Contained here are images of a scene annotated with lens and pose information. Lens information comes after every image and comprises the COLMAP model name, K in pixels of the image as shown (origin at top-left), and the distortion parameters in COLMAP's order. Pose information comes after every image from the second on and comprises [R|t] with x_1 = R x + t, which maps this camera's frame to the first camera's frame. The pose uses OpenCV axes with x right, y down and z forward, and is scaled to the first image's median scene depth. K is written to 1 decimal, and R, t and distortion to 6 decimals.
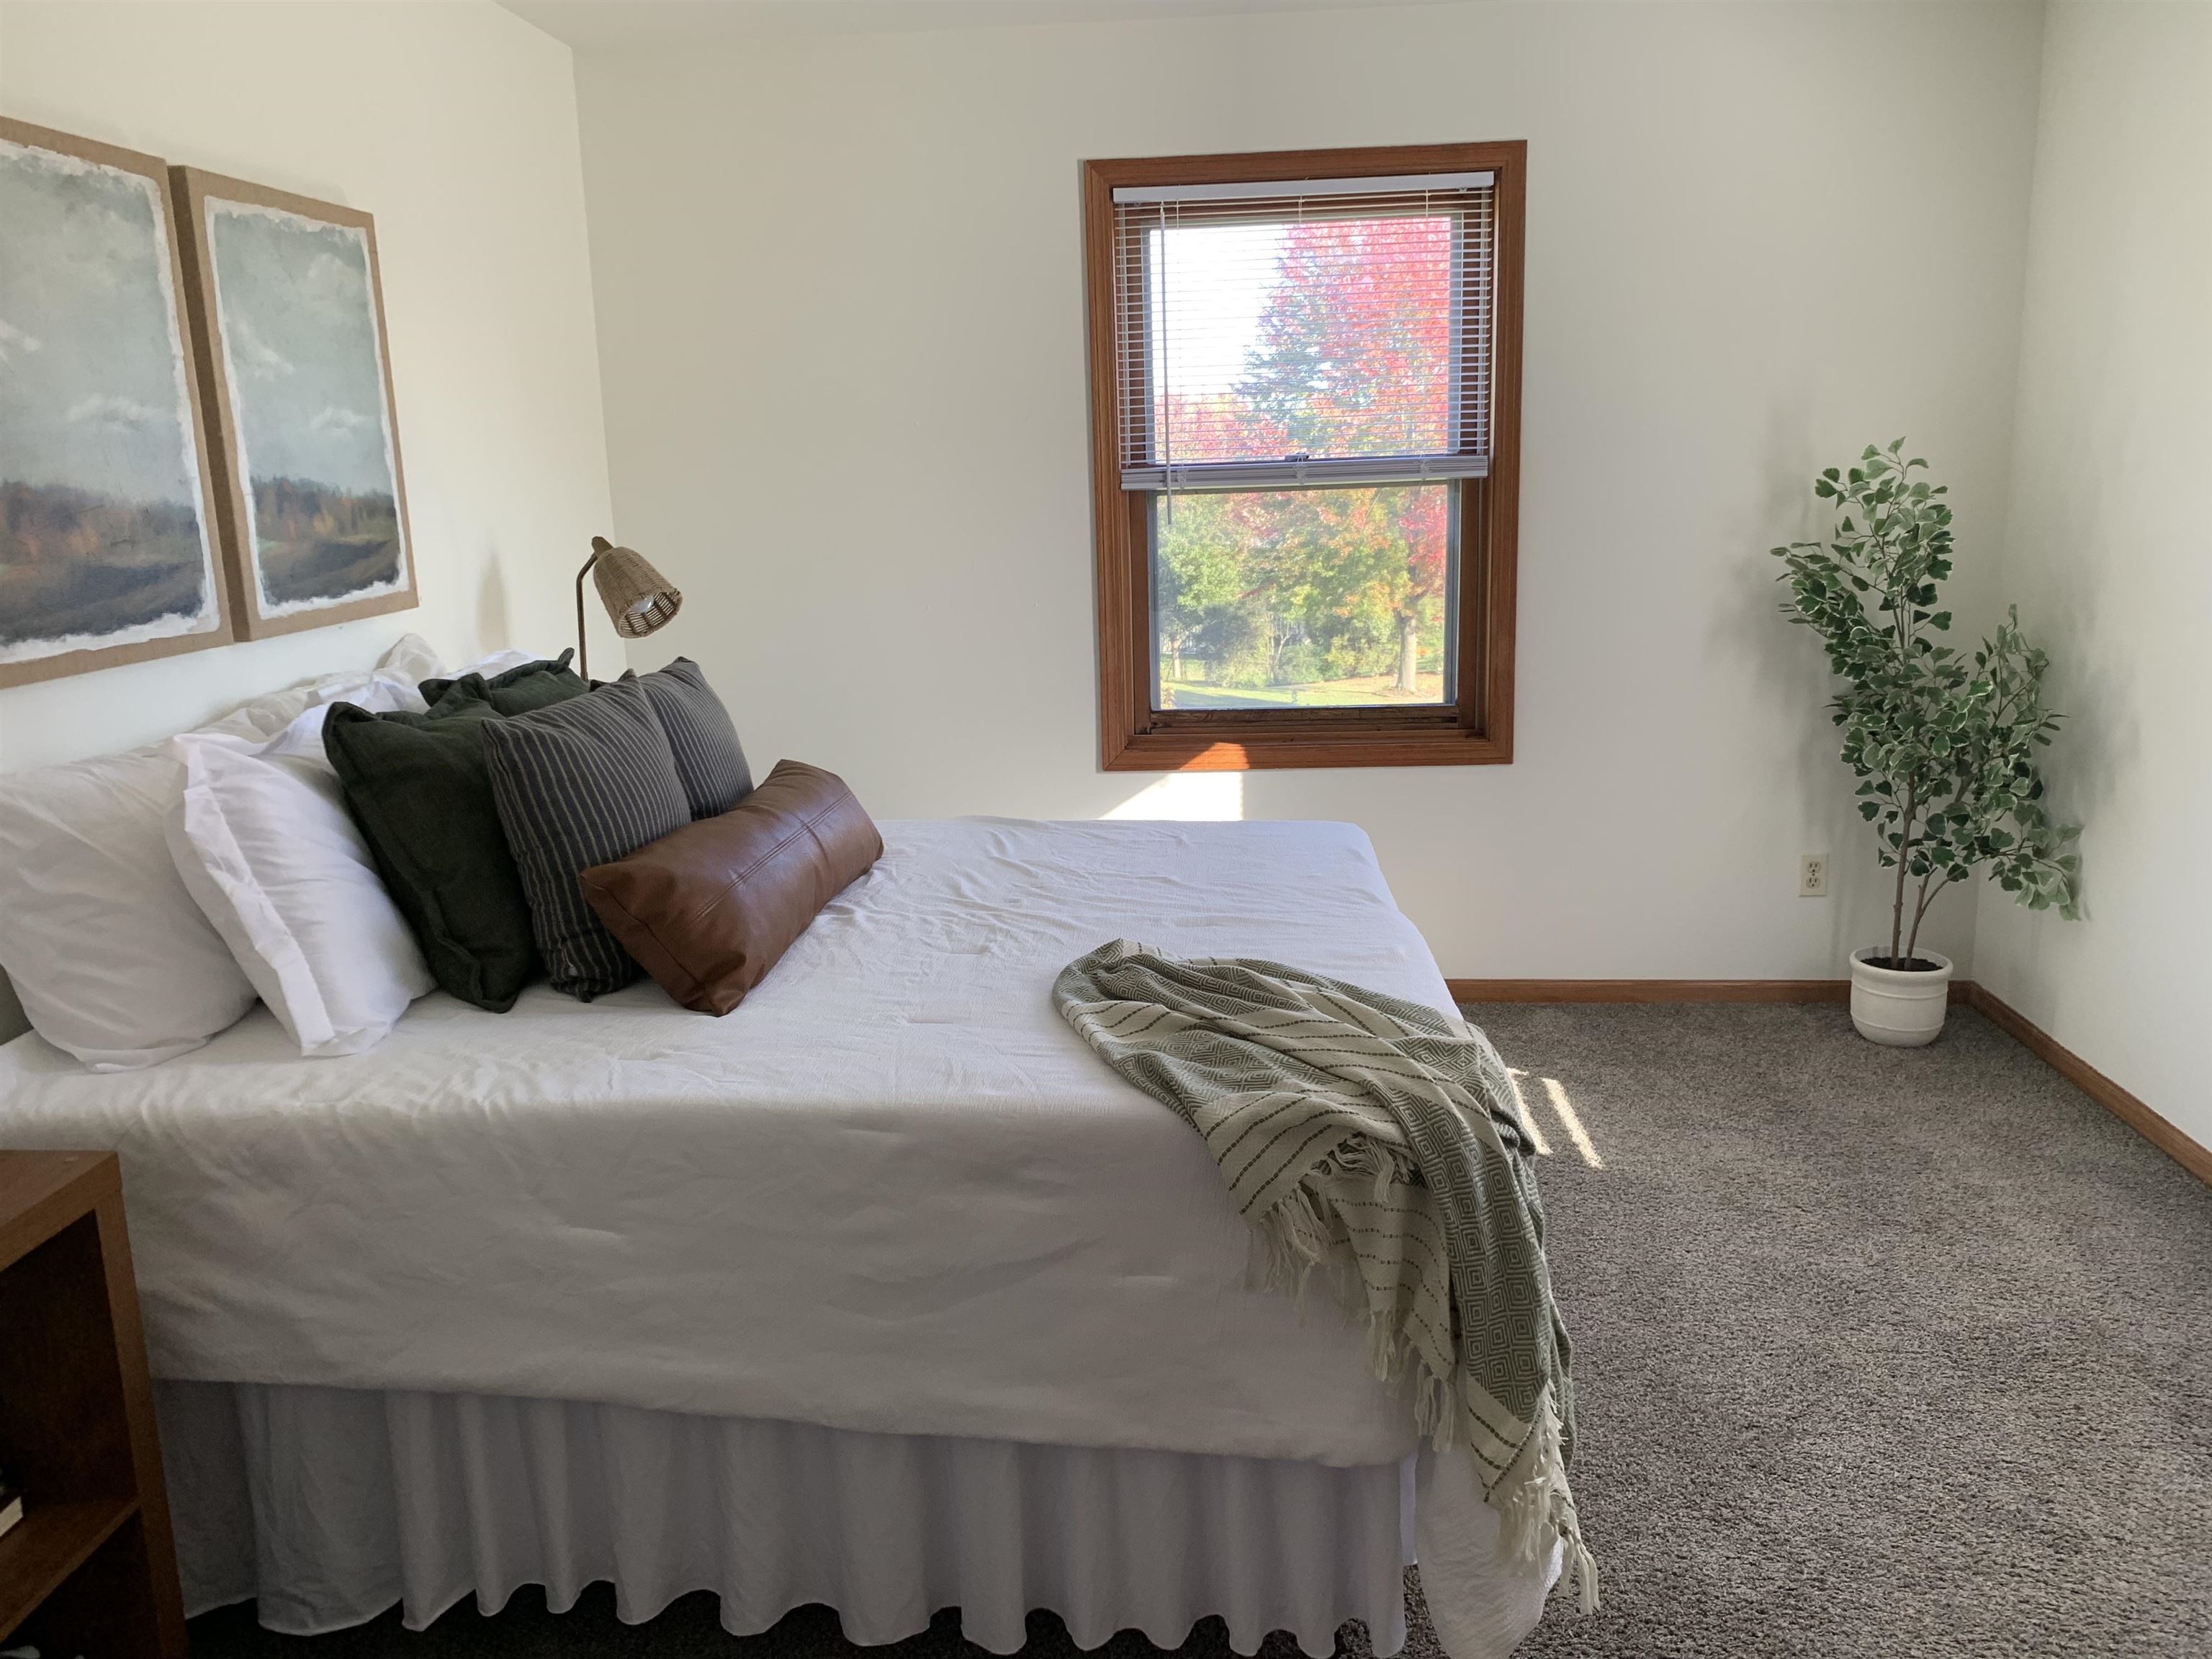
lens RADIAL K [[1671.8, 0, 1106.0], [0, 1671.8, 829.5], [0, 0, 1]] dist [0.008090, -0.015831]
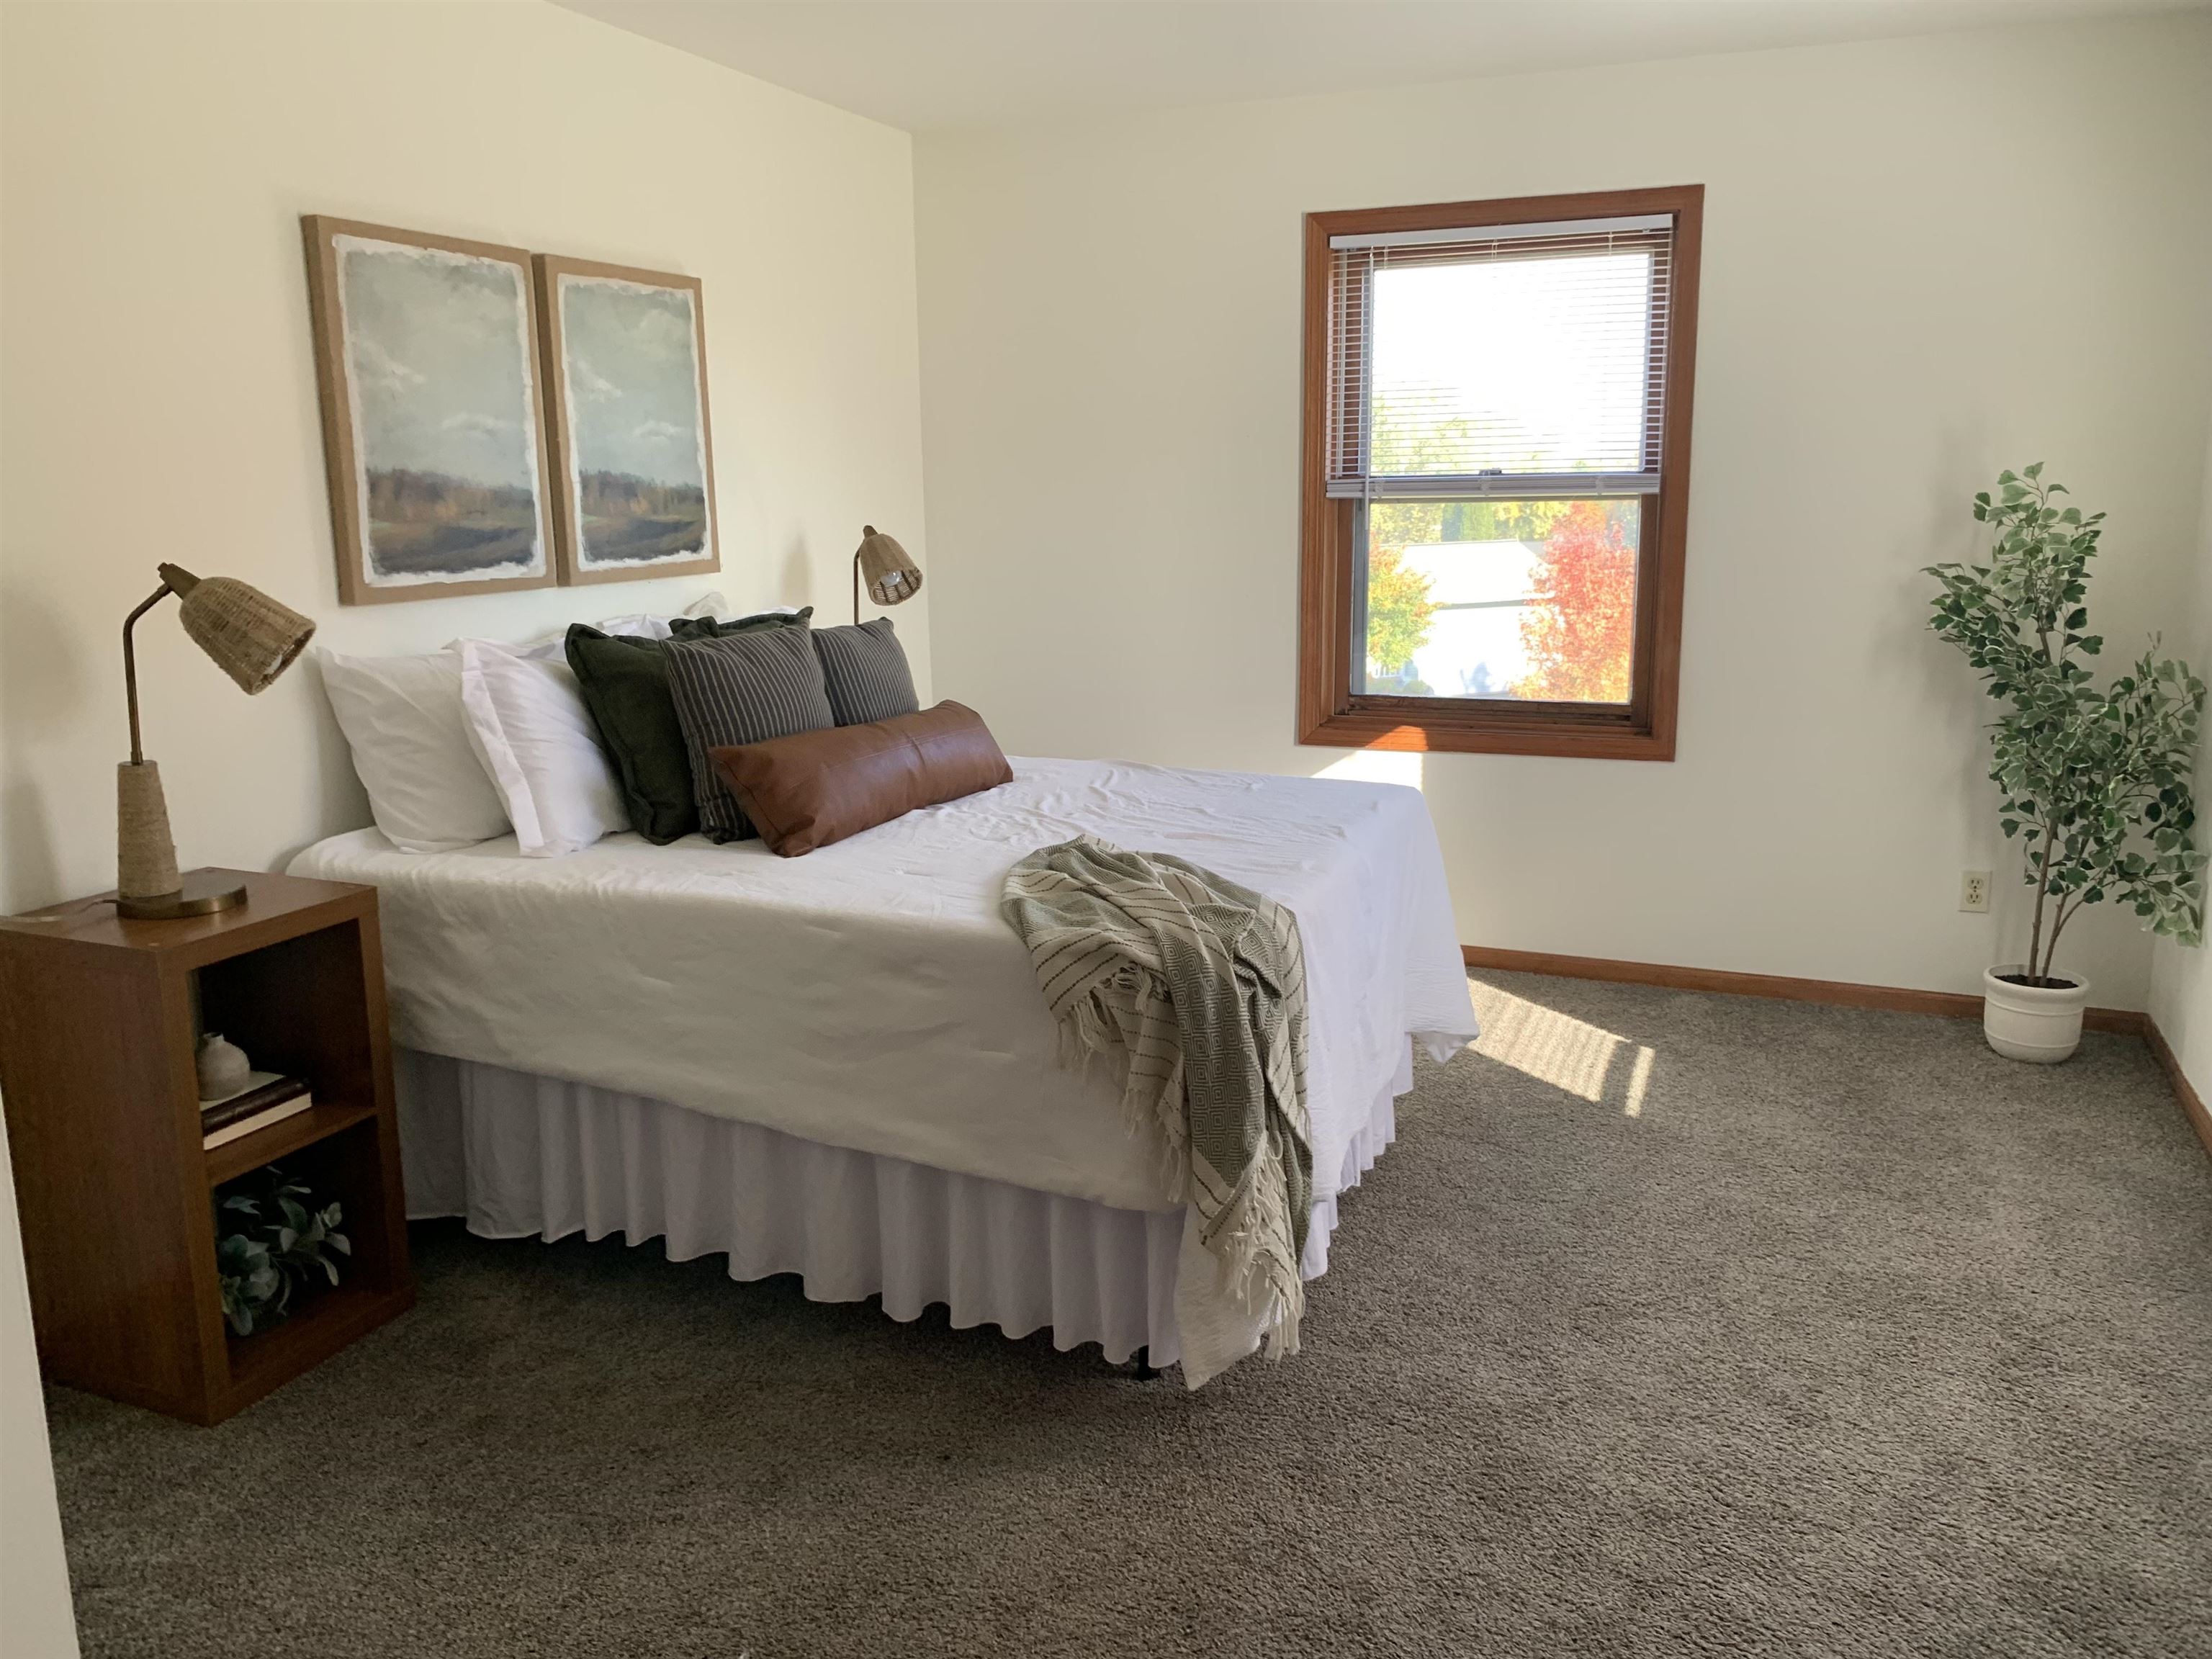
lens RADIAL K [[1671.8, 0, 1106.0], [0, 1671.8, 829.5], [0, 0, 1]] dist [0.008090, -0.015831]
pose [[0.951744, 0.081839, -0.295780, 0.378024], [-0.083907, 0.996457, 0.005714, 0.049346], [0.295200, 0.019379, 0.955239, -0.226724]]
